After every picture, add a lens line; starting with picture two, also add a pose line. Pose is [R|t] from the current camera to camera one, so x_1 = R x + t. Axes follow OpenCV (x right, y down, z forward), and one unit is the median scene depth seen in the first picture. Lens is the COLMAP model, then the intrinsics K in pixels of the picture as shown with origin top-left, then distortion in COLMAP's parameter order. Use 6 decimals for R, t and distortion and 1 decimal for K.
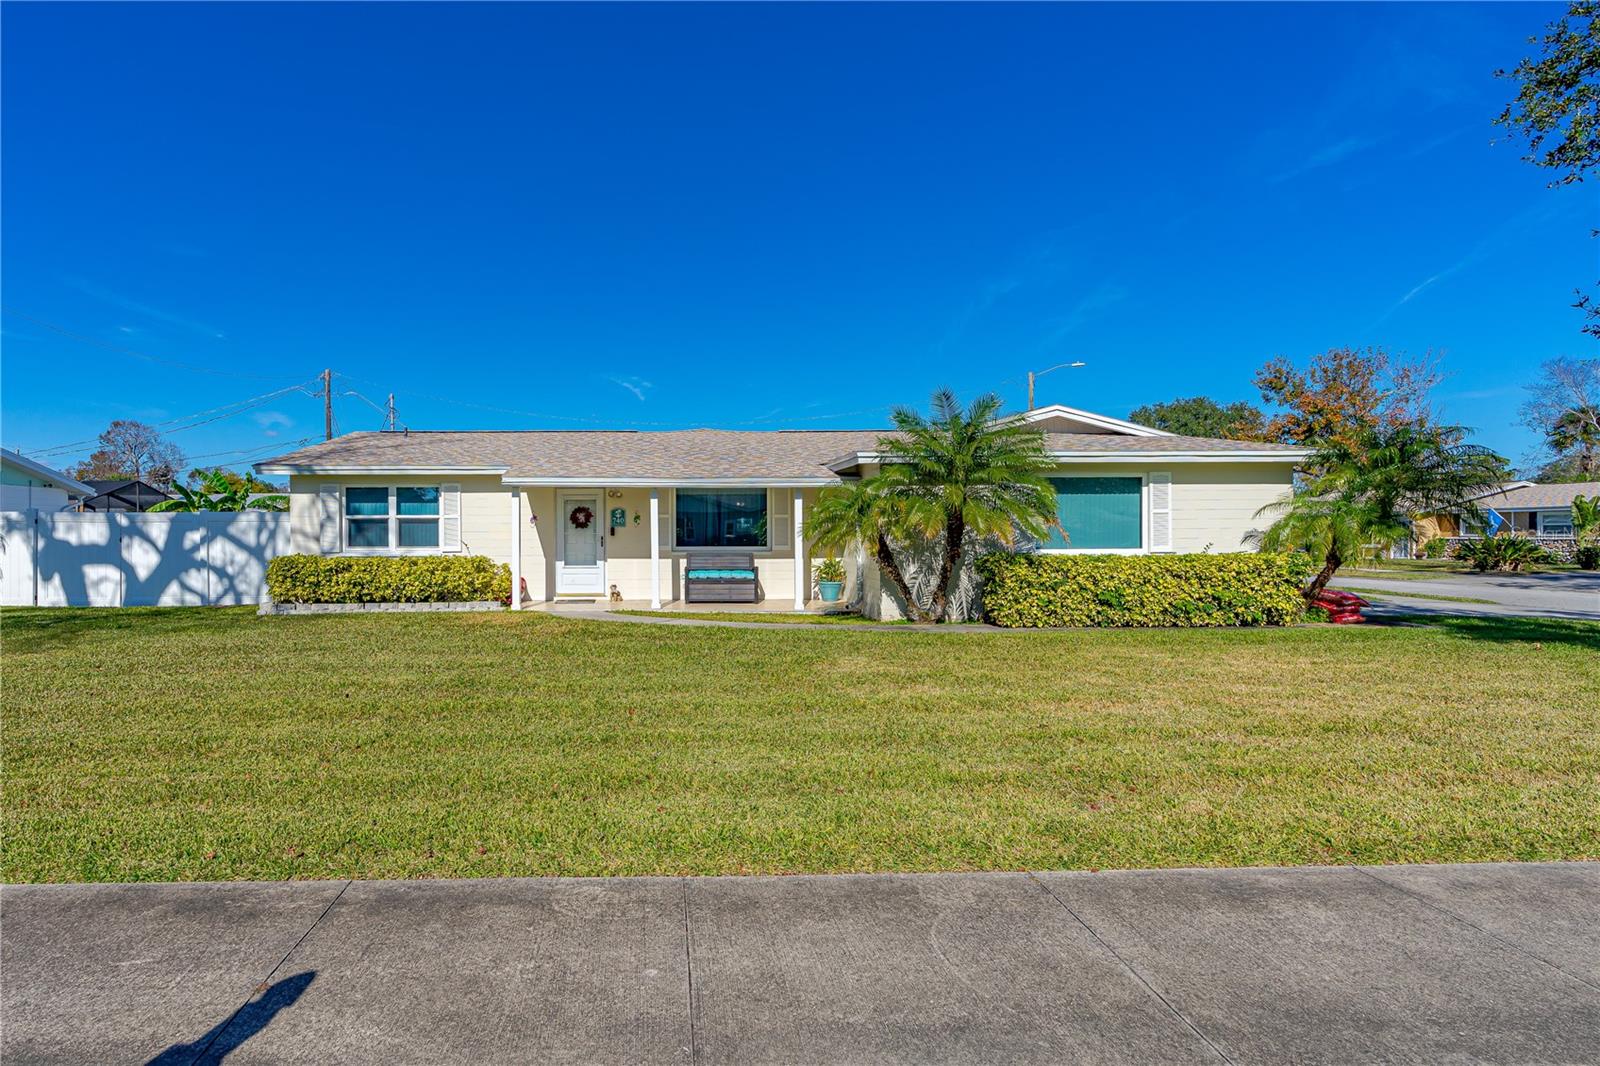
lens RADIAL K [[827.3, 0, 693.8], [0, 827.3, 502.7], [0, 0, 1]] dist [-0.018787, -0.000376]
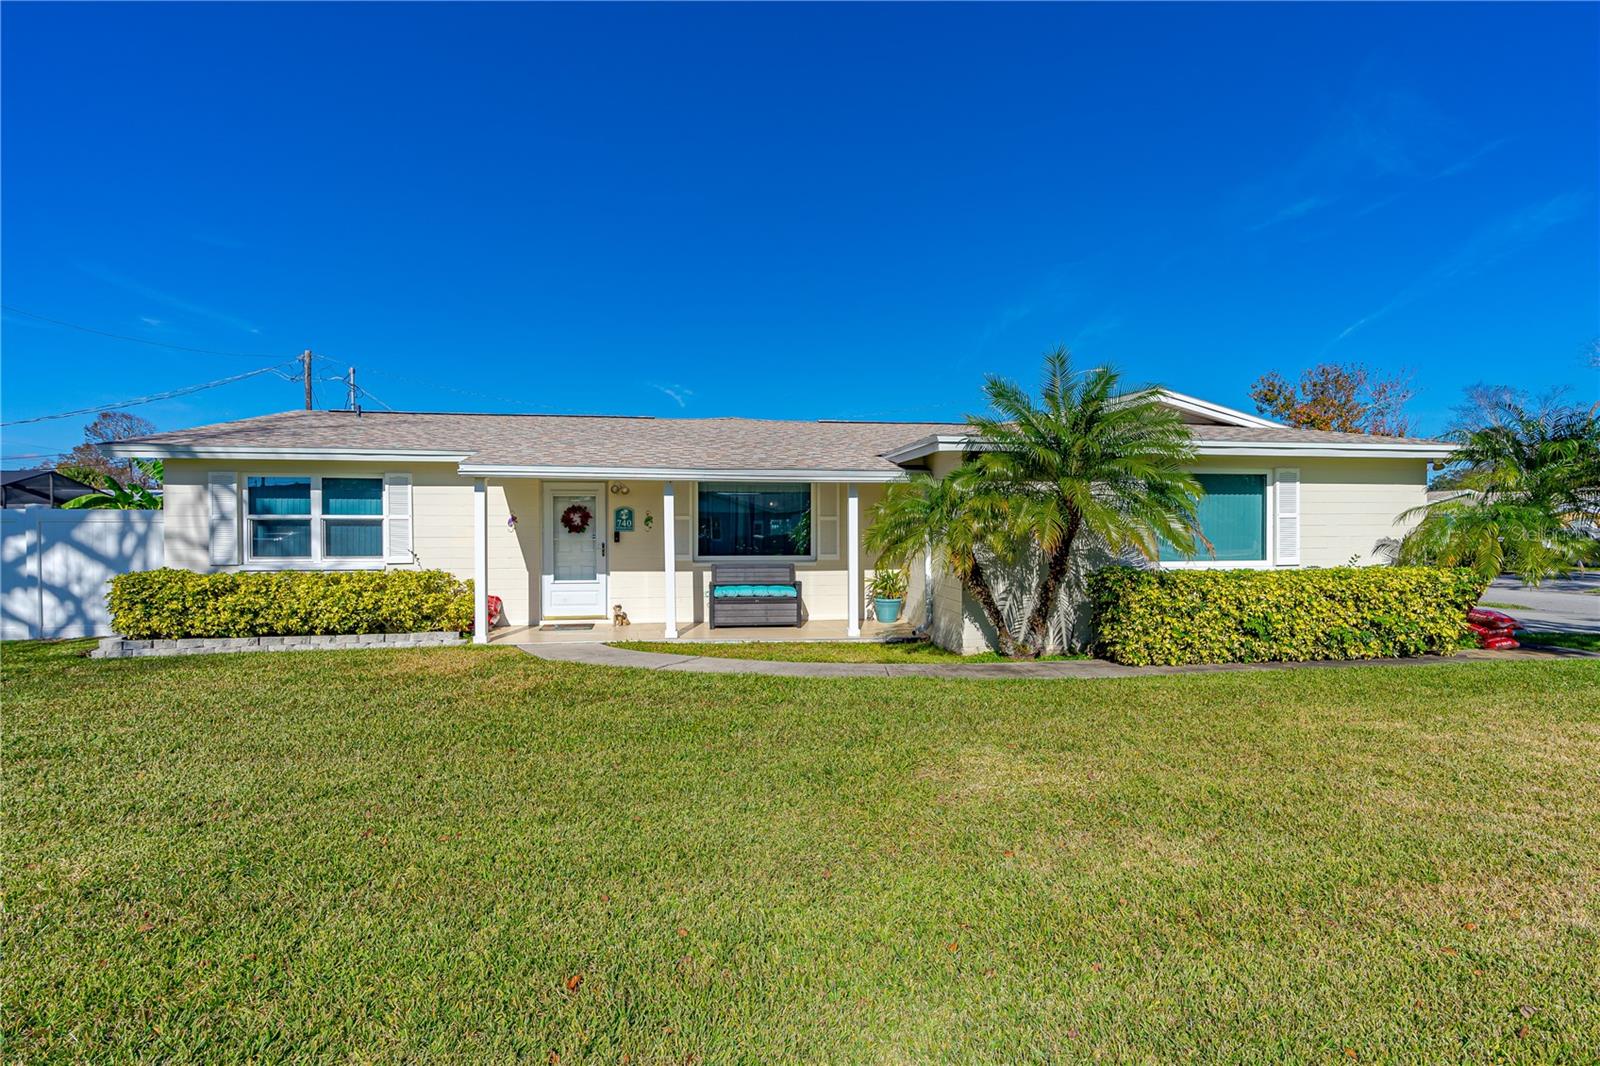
lens RADIAL K [[755.7, 0, 810.0], [0, 755.7, 517.9], [0, 0, 1]] dist [-0.012340, 0.004349]
pose [[0.992284, 0.005135, 0.123882, -0.005122], [-0.007284, 0.999831, 0.016898, 0.002940], [-0.123775, -0.017670, 0.992153, 0.269150]]
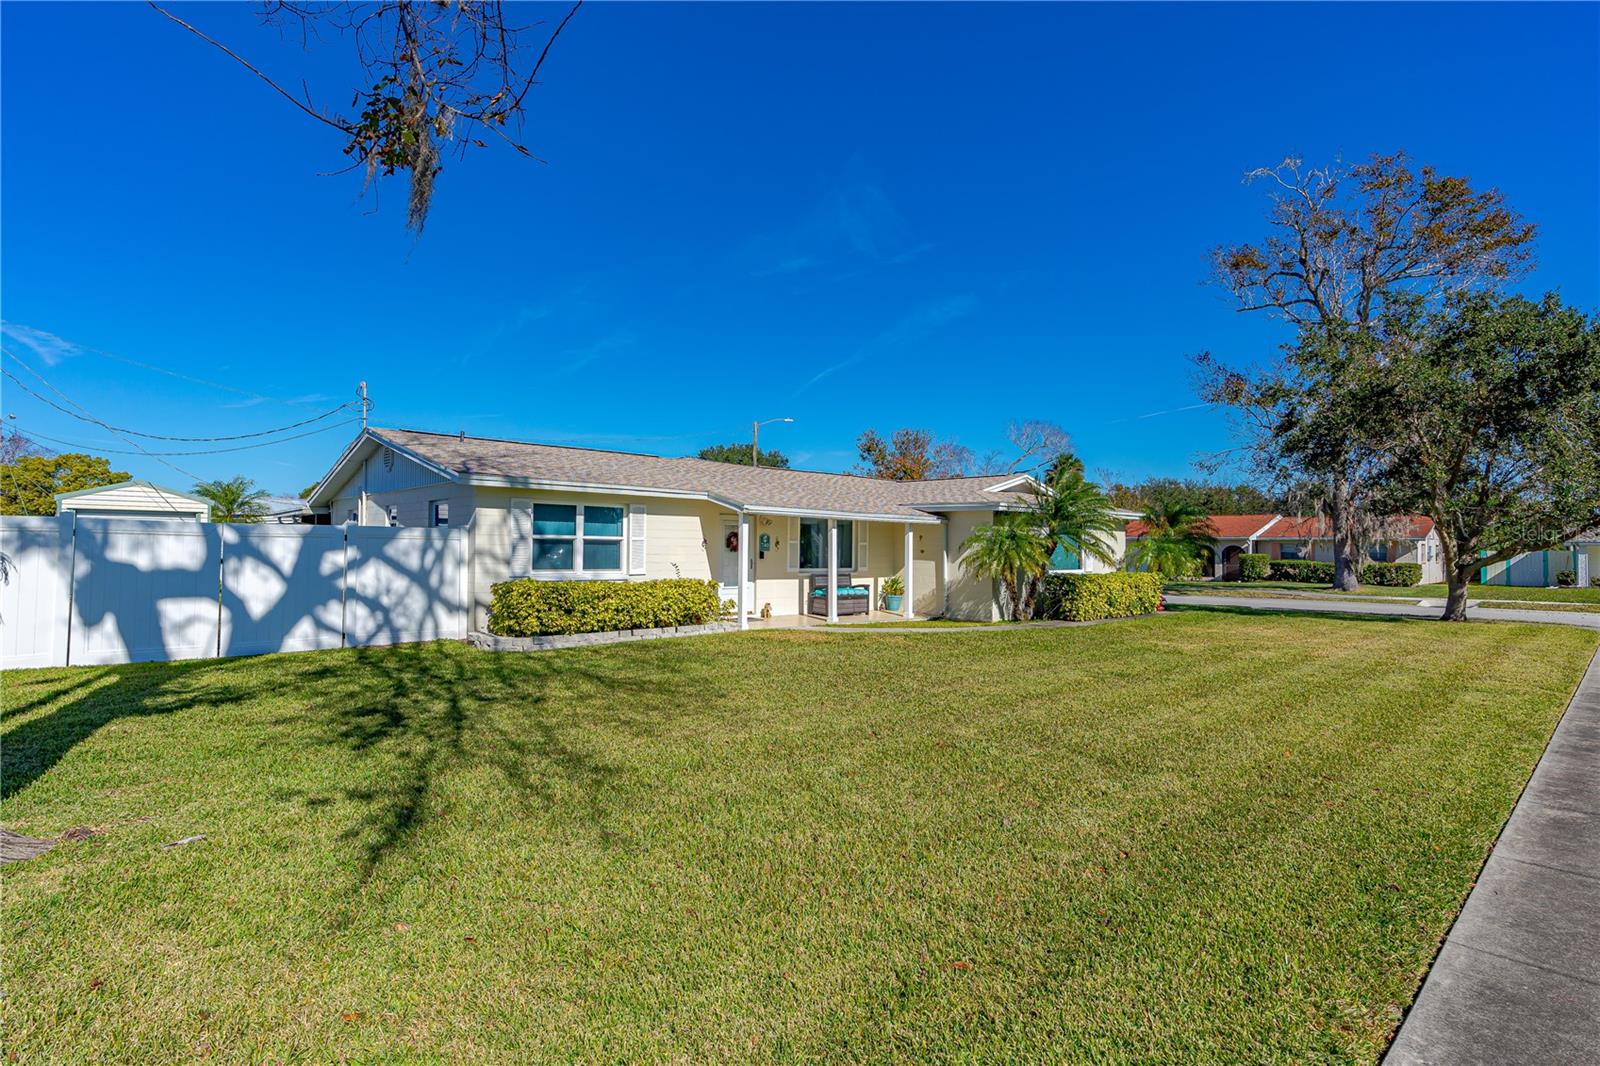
lens RADIAL K [[796.7, 0, 789.0], [0, 796.7, 536.7], [0, 0, 1]] dist [-0.012040, 0.004249]
pose [[0.759522, 0.022687, 0.650086, -0.776480], [-0.037738, 0.999245, 0.009218, -0.001044], [-0.649386, -0.031534, 0.759804, 0.173257]]
